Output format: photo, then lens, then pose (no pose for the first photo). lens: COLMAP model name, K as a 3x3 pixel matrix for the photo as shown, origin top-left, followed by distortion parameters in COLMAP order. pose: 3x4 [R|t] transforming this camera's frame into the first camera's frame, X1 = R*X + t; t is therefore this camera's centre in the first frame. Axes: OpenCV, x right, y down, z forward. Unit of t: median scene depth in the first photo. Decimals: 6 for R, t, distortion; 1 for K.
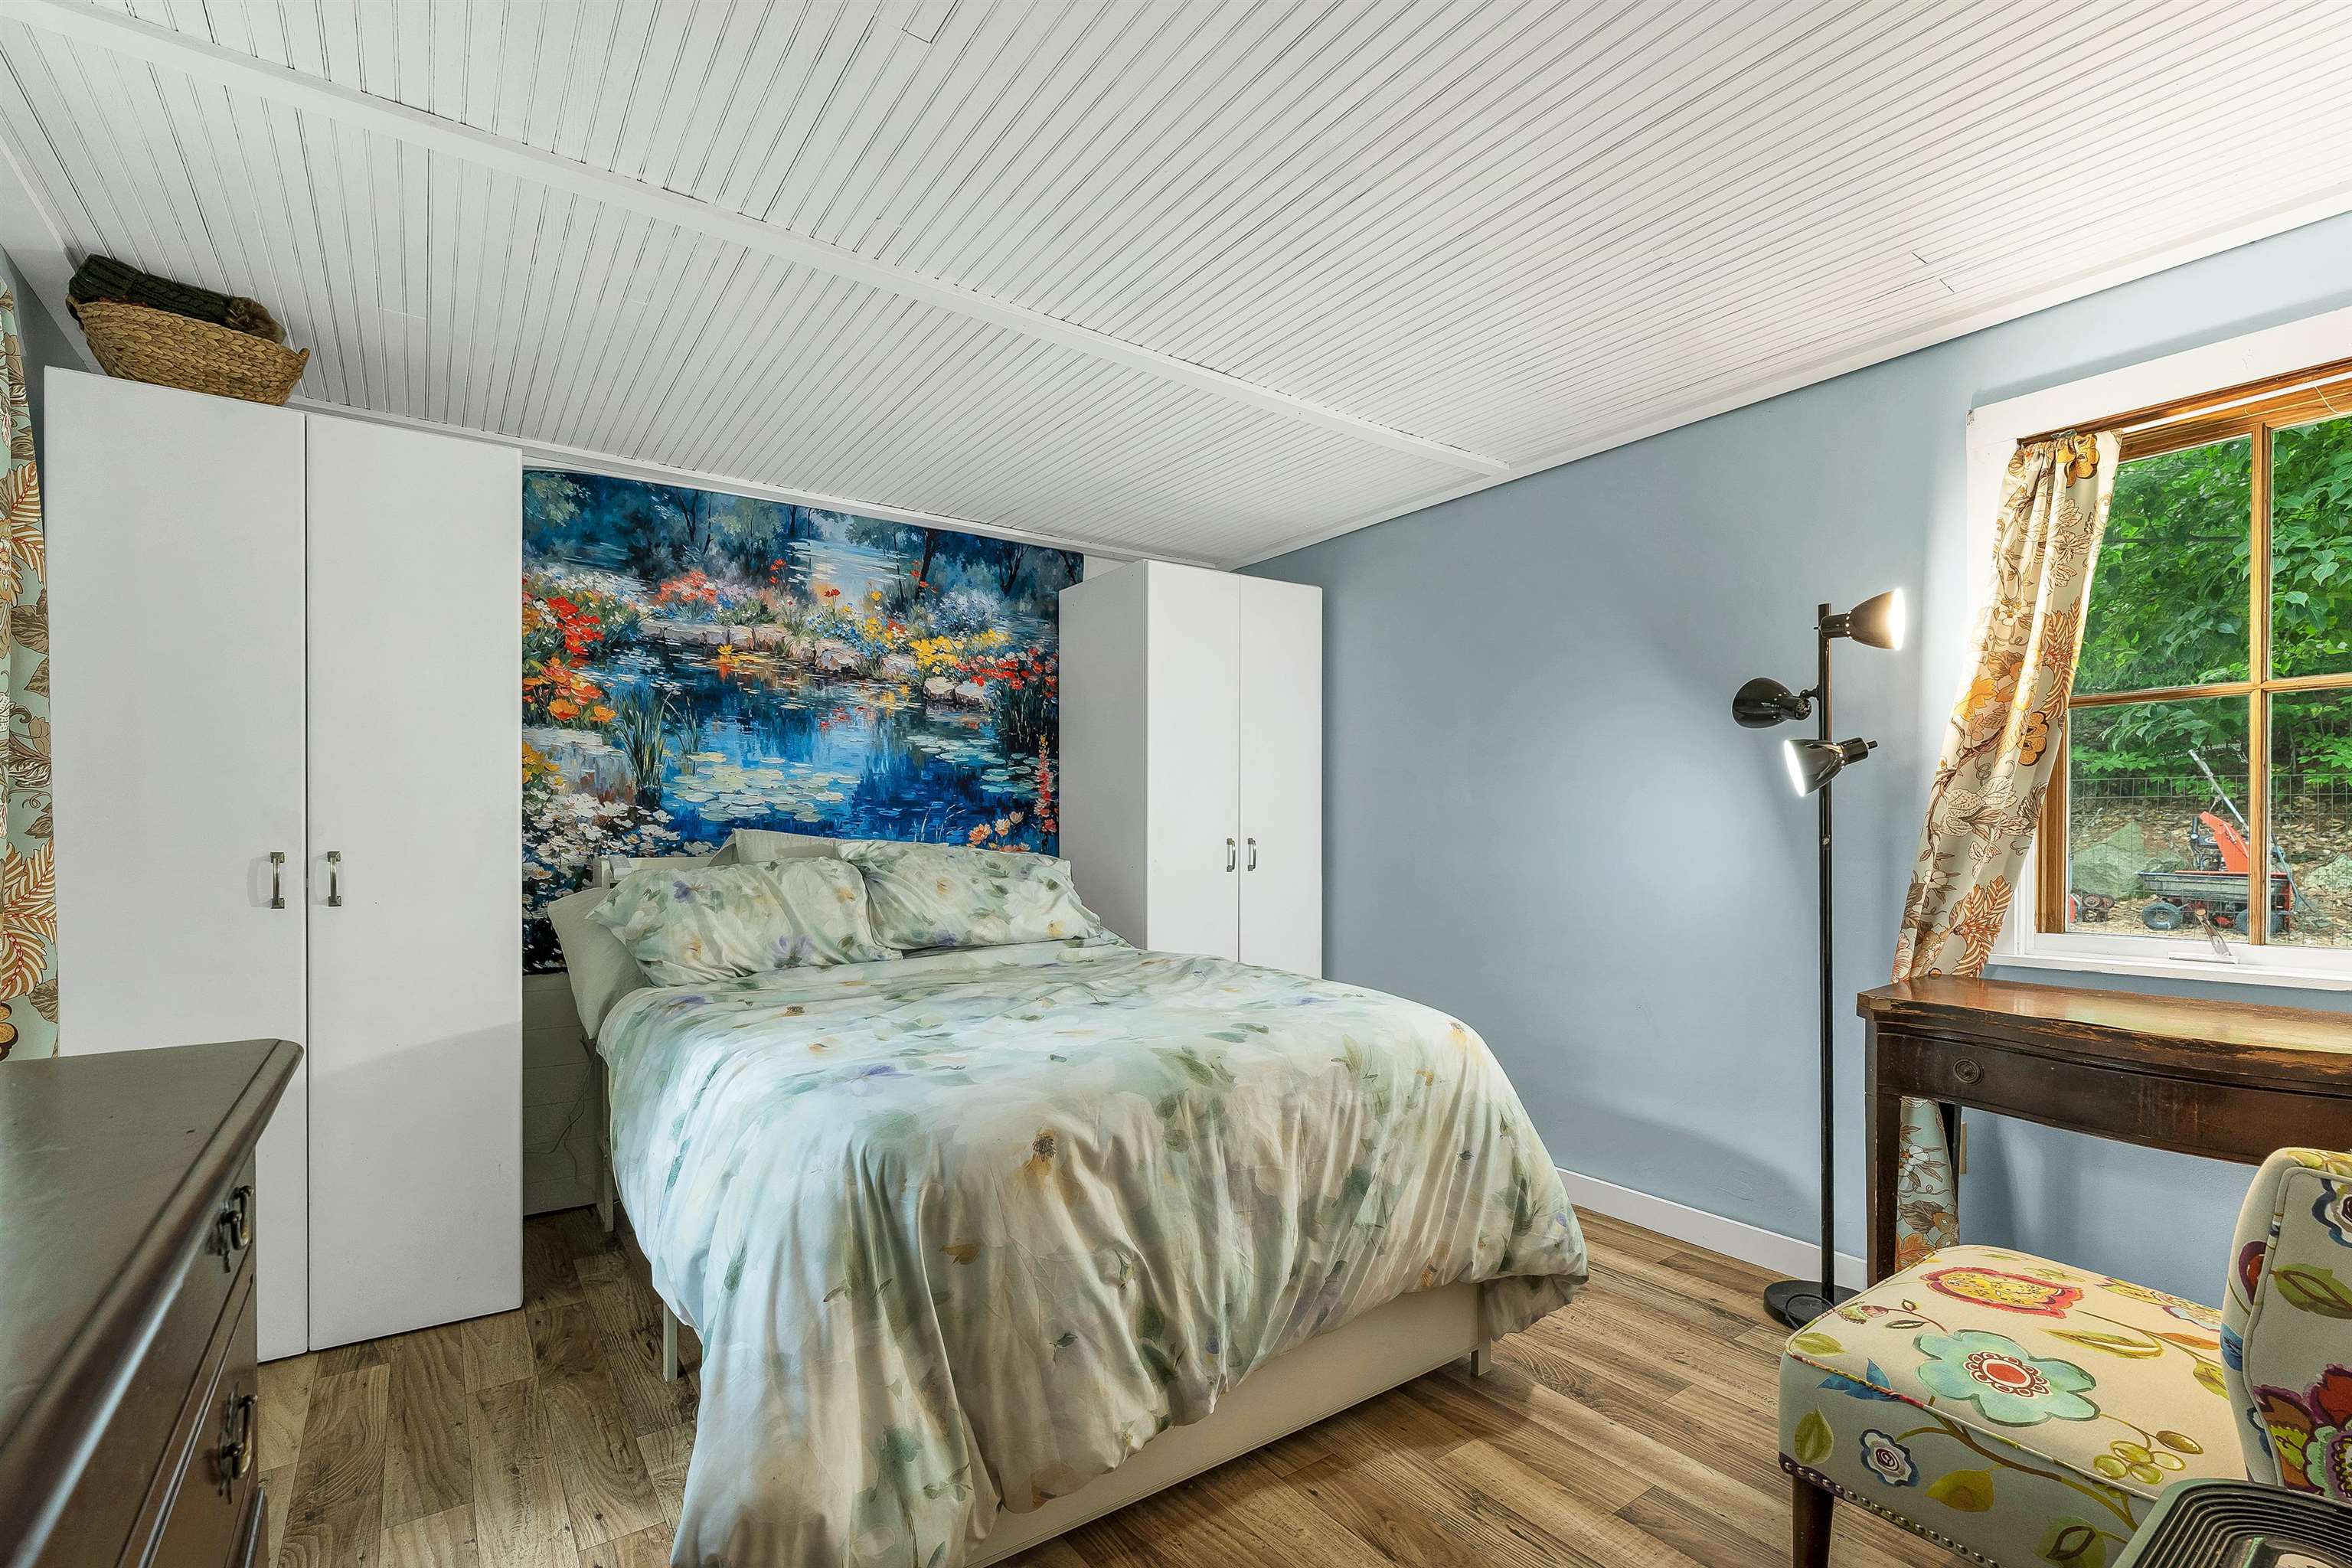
lens RADIAL K [[1033.1, 0, 1175.9], [0, 1033.1, 832.2], [0, 0, 1]] dist [-0.002690, -0.000754]
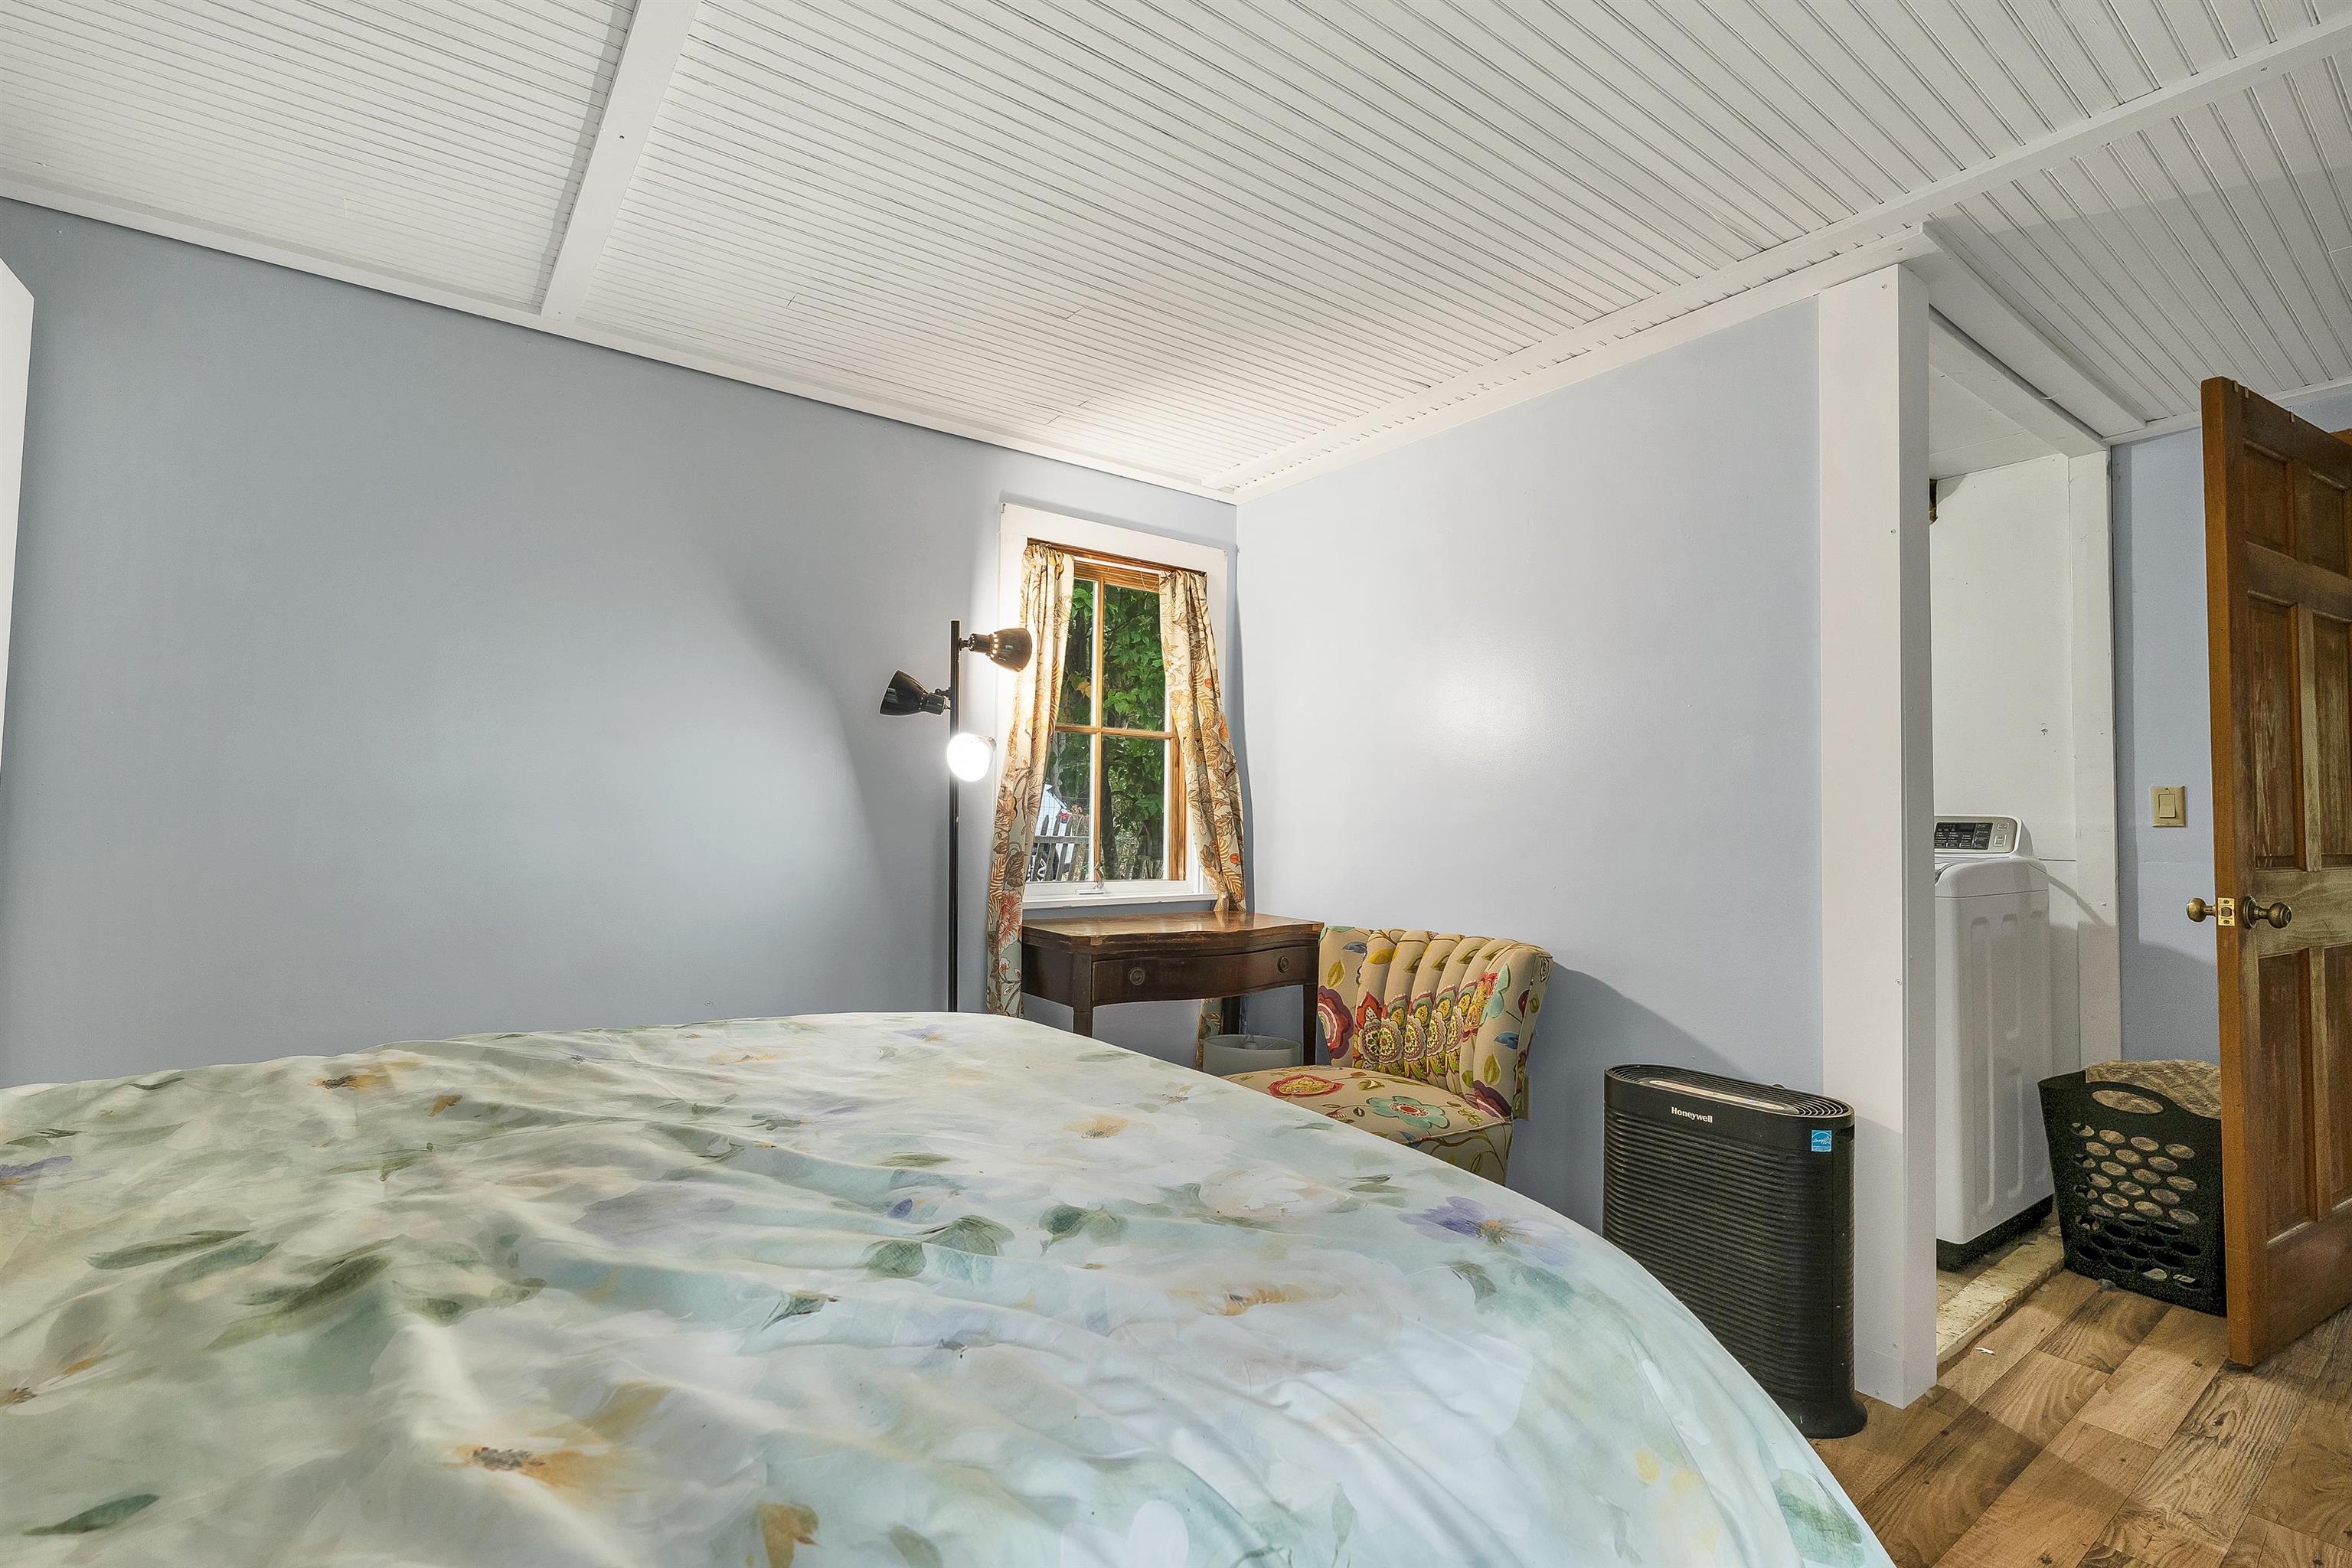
lens RADIAL K [[1033.1, 0, 1163.3], [0, 1033.1, 782.0], [0, 0, 1]] dist [-0.002690, -0.000754]
pose [[-0.006966, 0.041607, 0.999110, -0.588674], [-0.009728, 0.999084, -0.041674, 0.012868], [-0.999928, -0.010010, -0.006555, 0.810410]]
